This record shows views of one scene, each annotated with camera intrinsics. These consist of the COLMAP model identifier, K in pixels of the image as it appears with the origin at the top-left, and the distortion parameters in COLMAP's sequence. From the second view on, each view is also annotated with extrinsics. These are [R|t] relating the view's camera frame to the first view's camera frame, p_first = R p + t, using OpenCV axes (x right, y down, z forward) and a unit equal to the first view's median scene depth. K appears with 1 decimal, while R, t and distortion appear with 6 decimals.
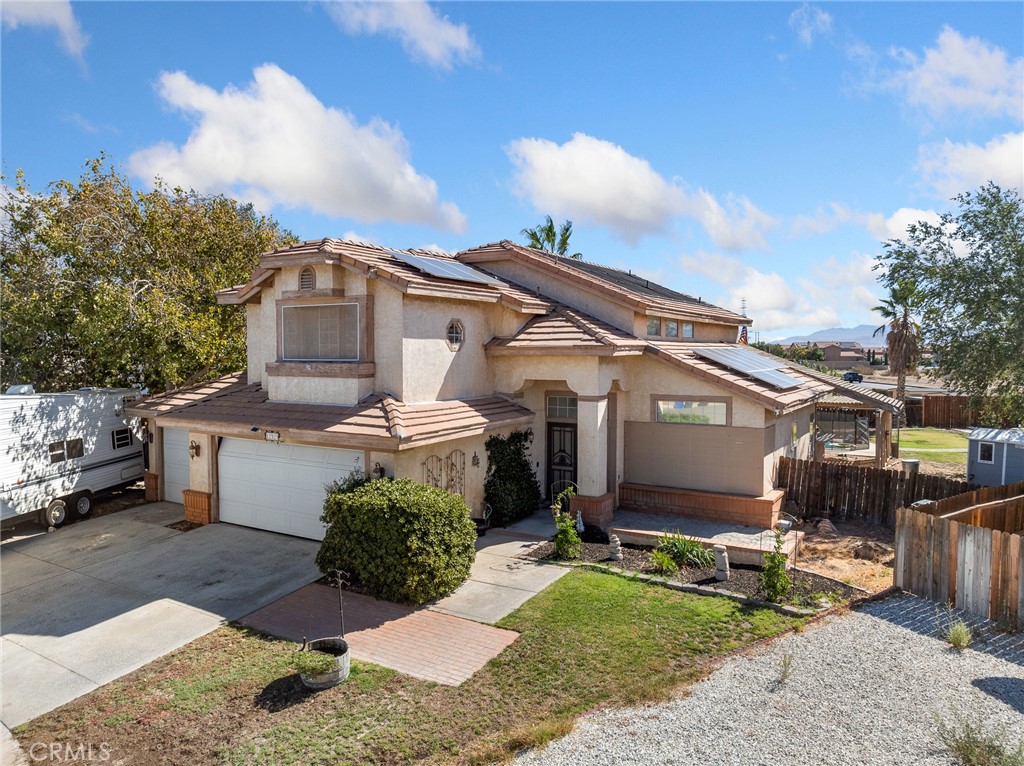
lens RADIAL K [[734.4, 0, 515.6], [0, 734.4, 380.2], [0, 0, 1]] dist [-0.058311, 0.036723]
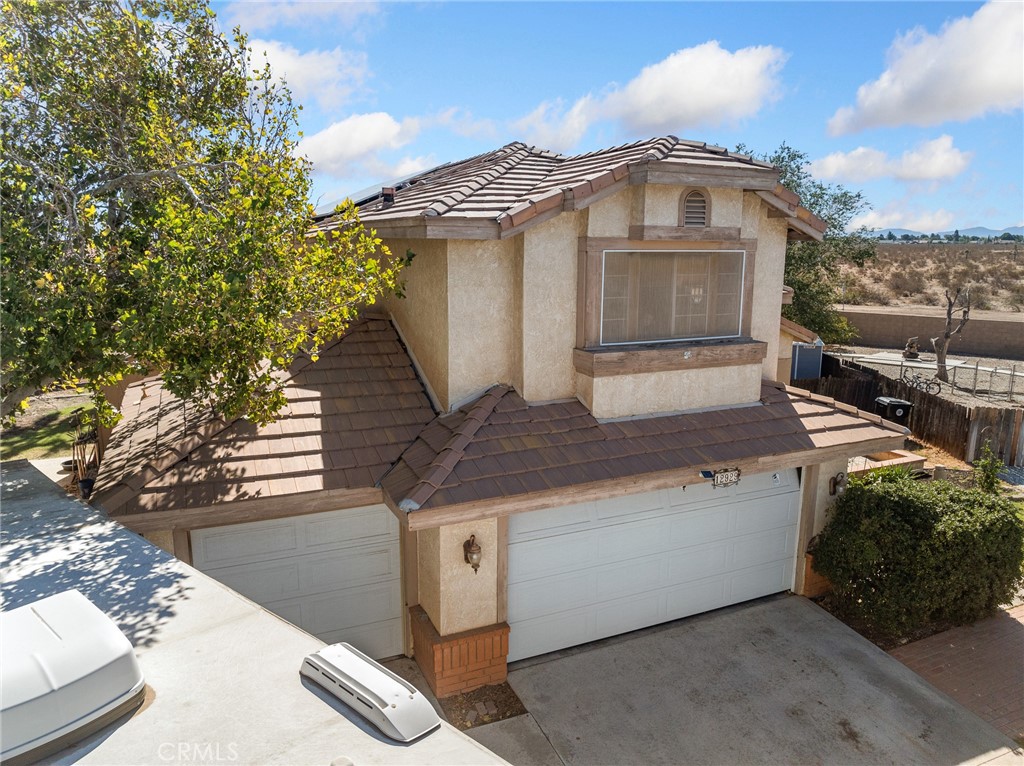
lens RADIAL K [[734.4, 0, 515.6], [0, 734.4, 380.2], [0, 0, 1]] dist [-0.058311, 0.036723]
pose [[0.559199, -0.151334, 0.815104, -0.841921], [0.031142, 0.986338, 0.161761, -0.097494], [-0.828448, -0.065073, 0.556273, 0.751684]]
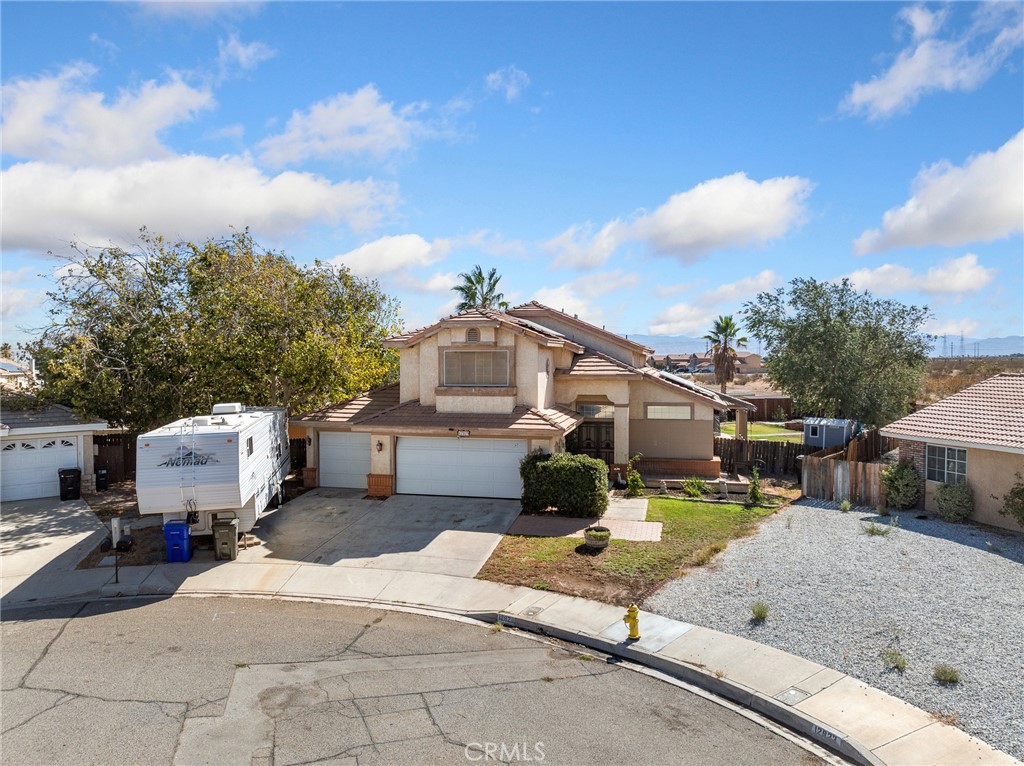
lens RADIAL K [[734.4, 0, 515.6], [0, 734.4, 380.2], [0, 0, 1]] dist [-0.058311, 0.036723]
pose [[0.952695, -0.012869, 0.303656, -0.660649], [0.016413, 0.999824, -0.009122, -0.022198], [-0.303485, 0.013675, 0.952738, -0.538076]]
